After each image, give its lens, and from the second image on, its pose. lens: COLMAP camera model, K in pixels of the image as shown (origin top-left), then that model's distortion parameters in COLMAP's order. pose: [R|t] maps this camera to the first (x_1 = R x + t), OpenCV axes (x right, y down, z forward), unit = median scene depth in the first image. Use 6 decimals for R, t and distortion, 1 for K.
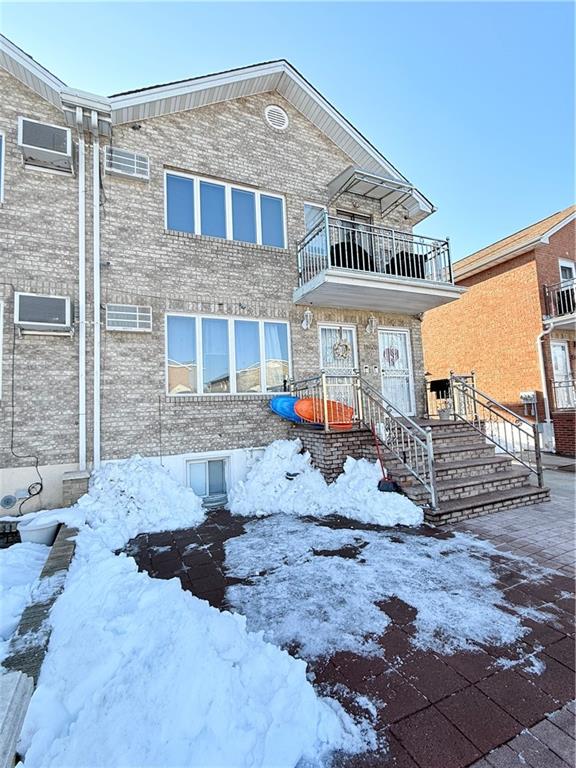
lens RADIAL K [[365.9, 0, 288.2], [0, 365.9, 380.1], [0, 0, 1]] dist [0.000920, 0.003587]
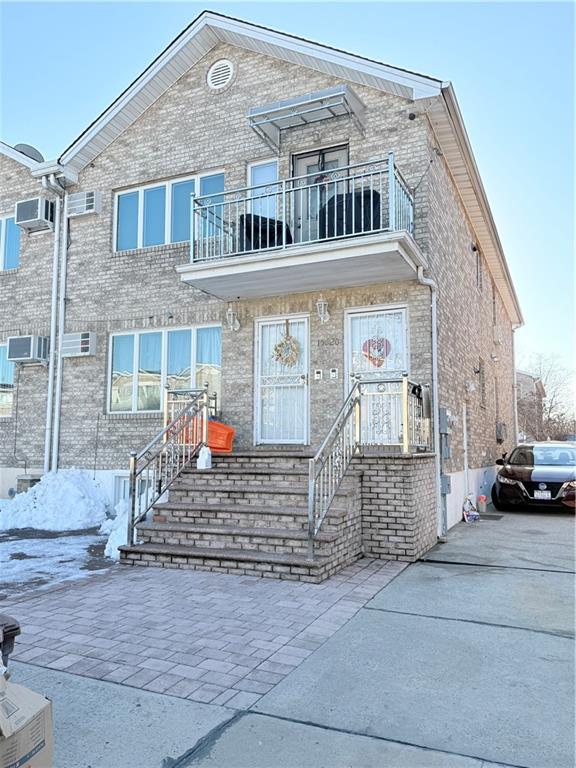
lens RADIAL K [[582.8, 0, 290.6], [0, 582.8, 390.6], [0, 0, 1]] dist [0.041197, -0.035674]
pose [[0.661099, -0.029384, -0.749723, 1.281391], [0.036507, 0.999309, -0.006975, 0.008138], [0.749410, -0.022759, 0.661715, 0.284009]]
